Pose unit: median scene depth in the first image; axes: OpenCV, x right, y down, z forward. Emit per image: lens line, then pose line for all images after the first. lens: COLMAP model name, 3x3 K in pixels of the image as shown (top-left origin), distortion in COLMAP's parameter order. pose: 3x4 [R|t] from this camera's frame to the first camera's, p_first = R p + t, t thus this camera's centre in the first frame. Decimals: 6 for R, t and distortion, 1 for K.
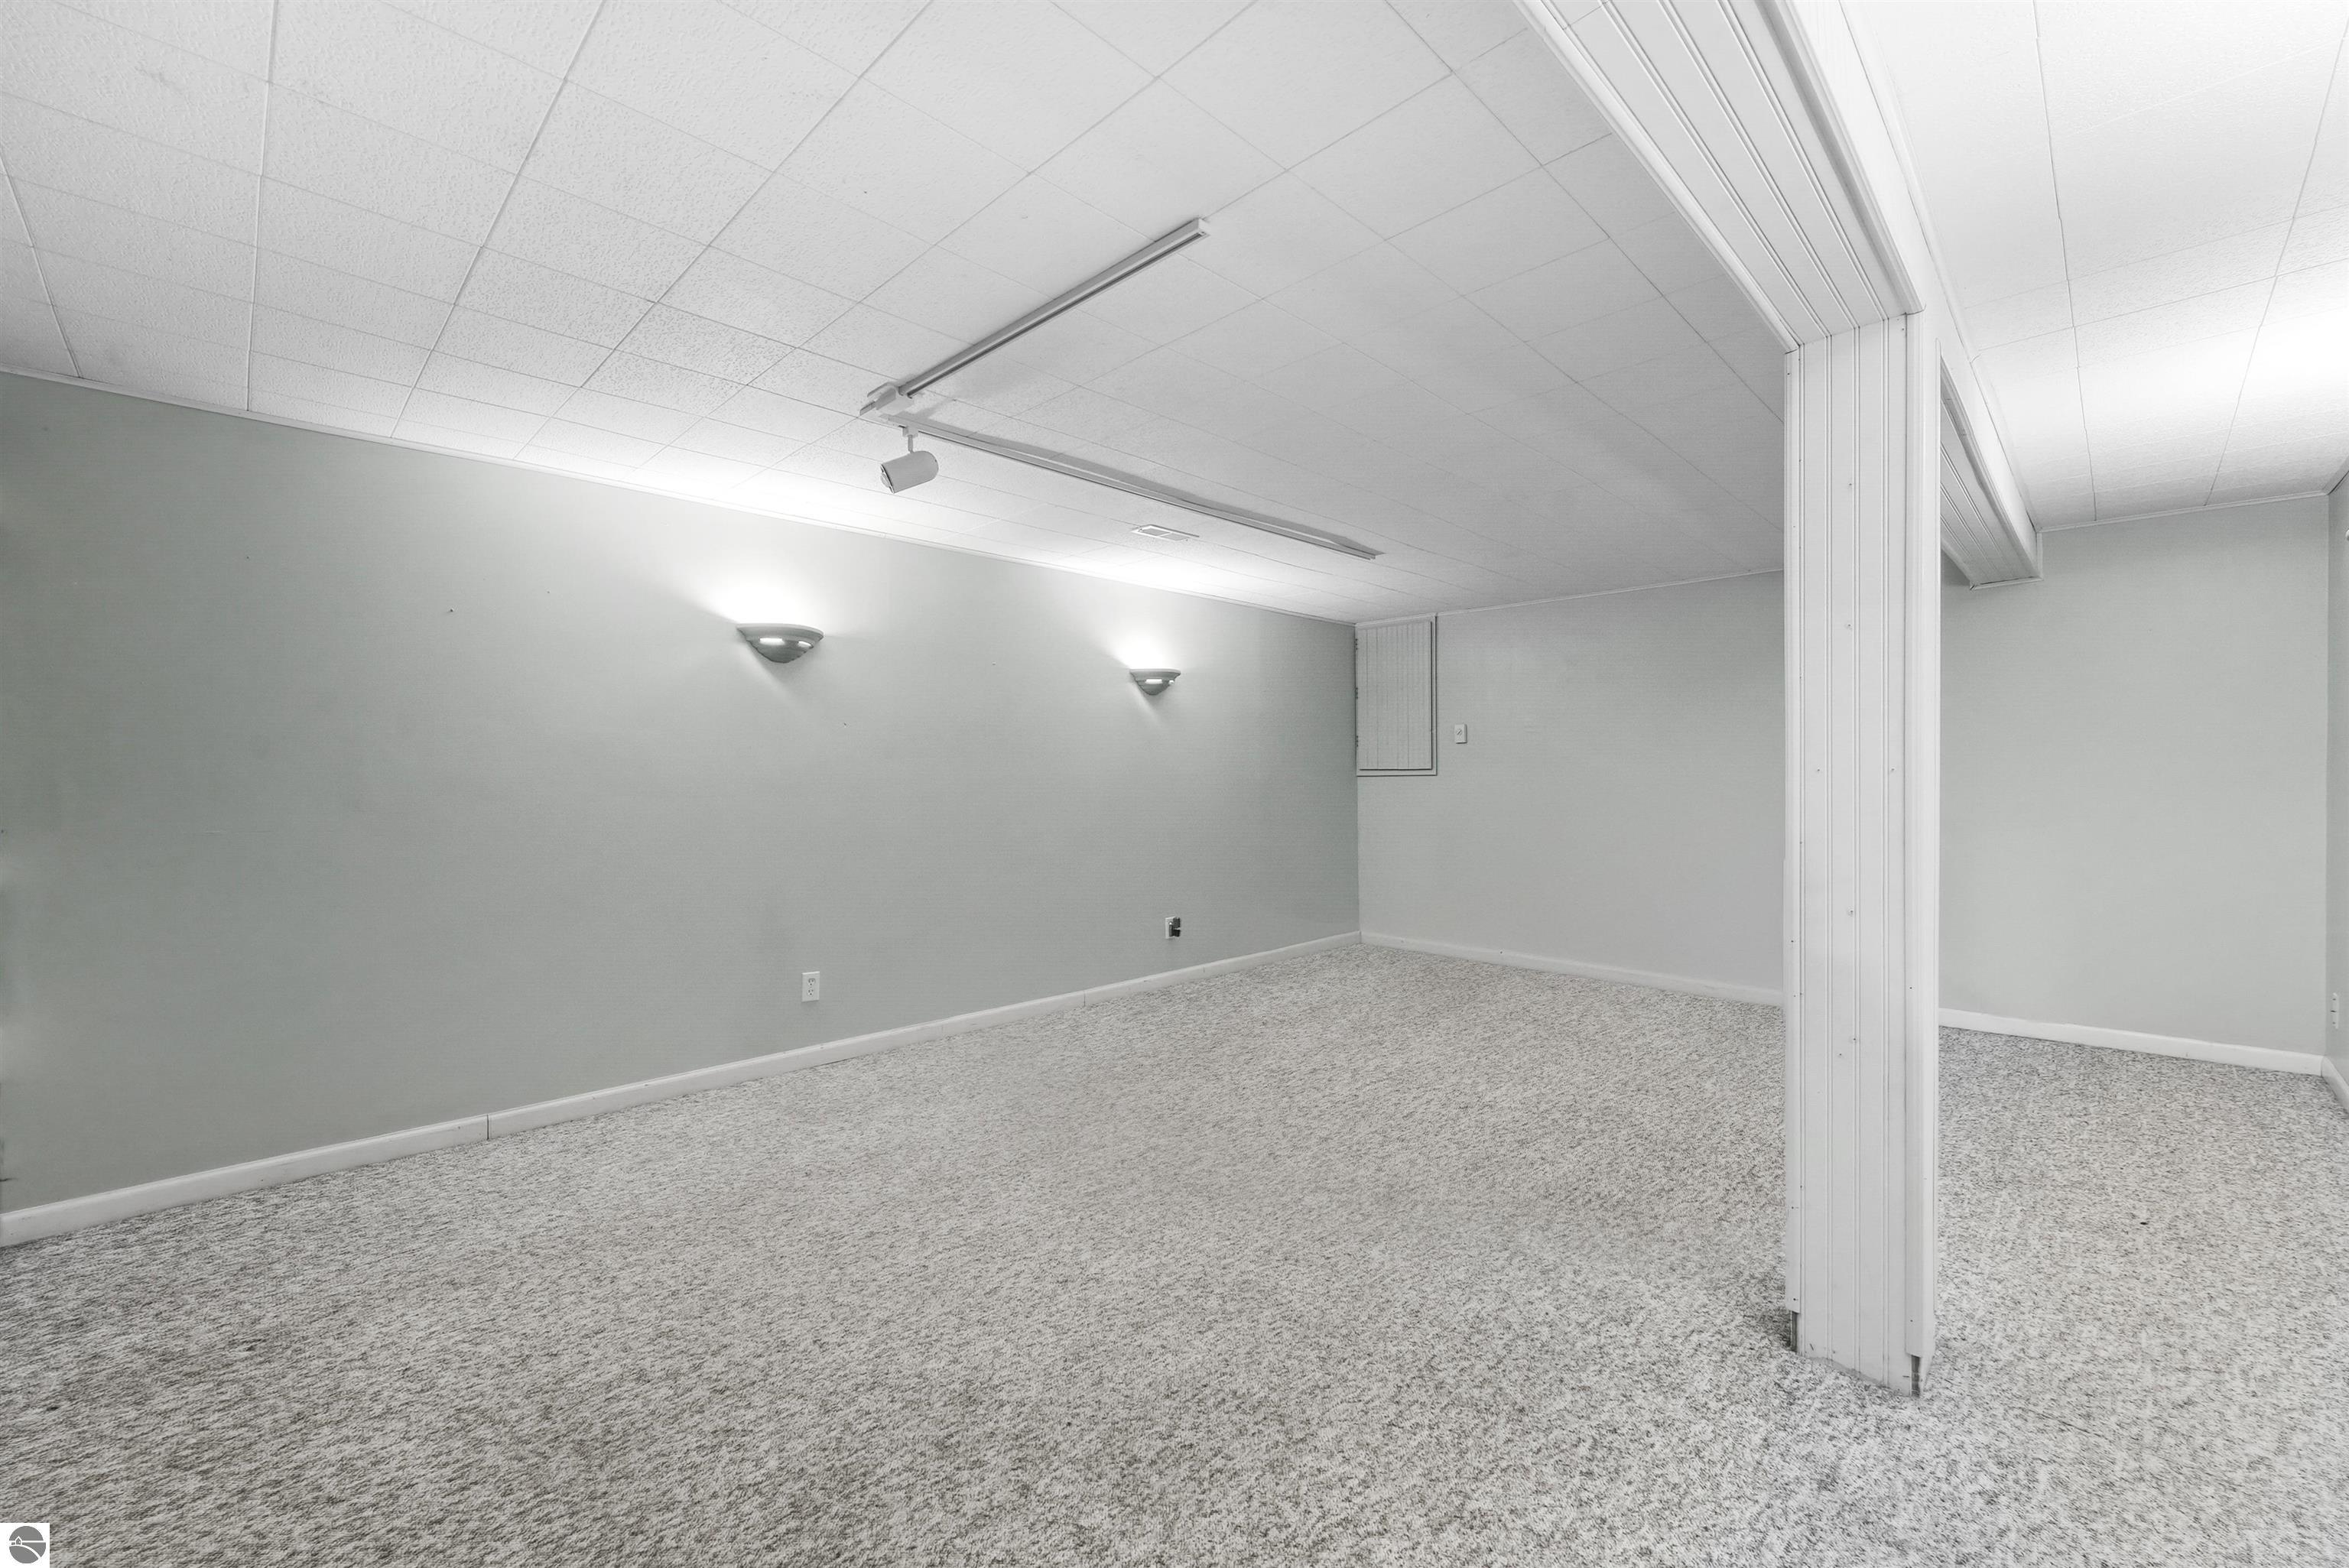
lens RADIAL K [[946.8, 0, 1178.5], [0, 946.8, 780.0], [0, 0, 1]] dist [-0.002148, 0.001688]
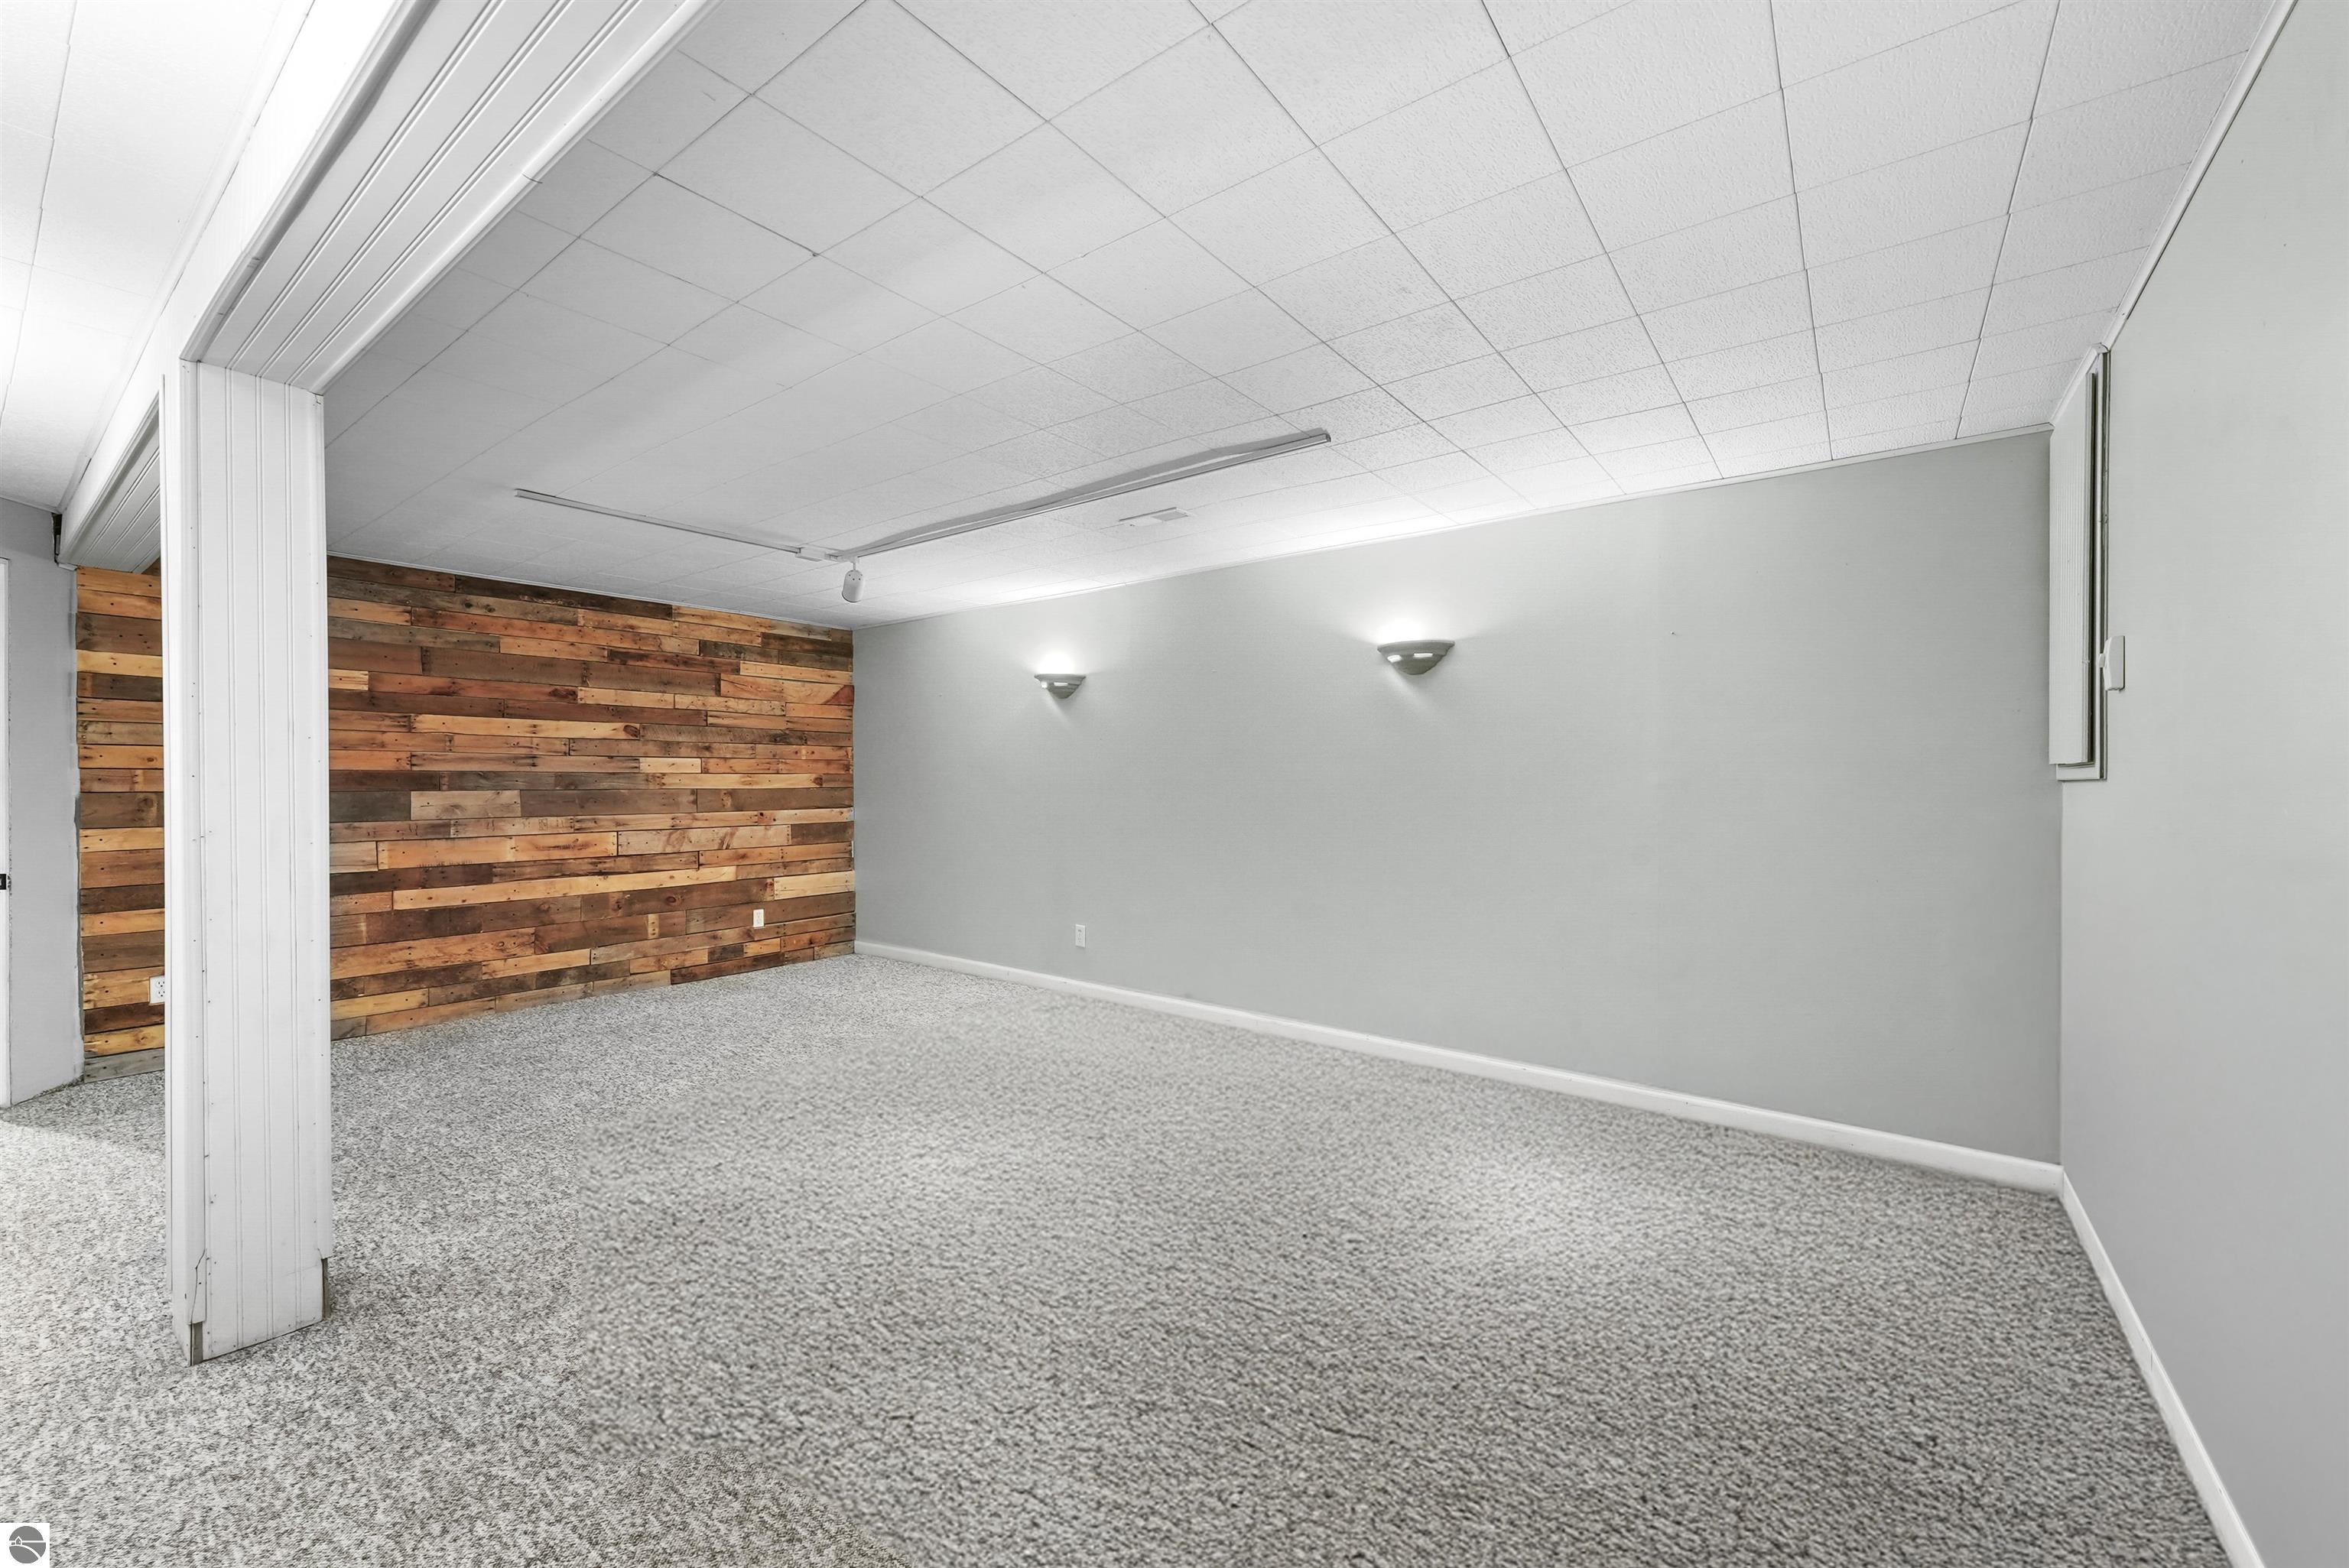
lens RADIAL K [[946.8, 0, 1174.3], [0, 946.8, 783.6], [0, 0, 1]] dist [-0.002148, 0.001688]
pose [[0.130798, 0.010372, -0.991355, 1.768327], [-0.000050, 0.999945, 0.010455, -0.022862], [0.991409, -0.001318, 0.130792, 1.748484]]
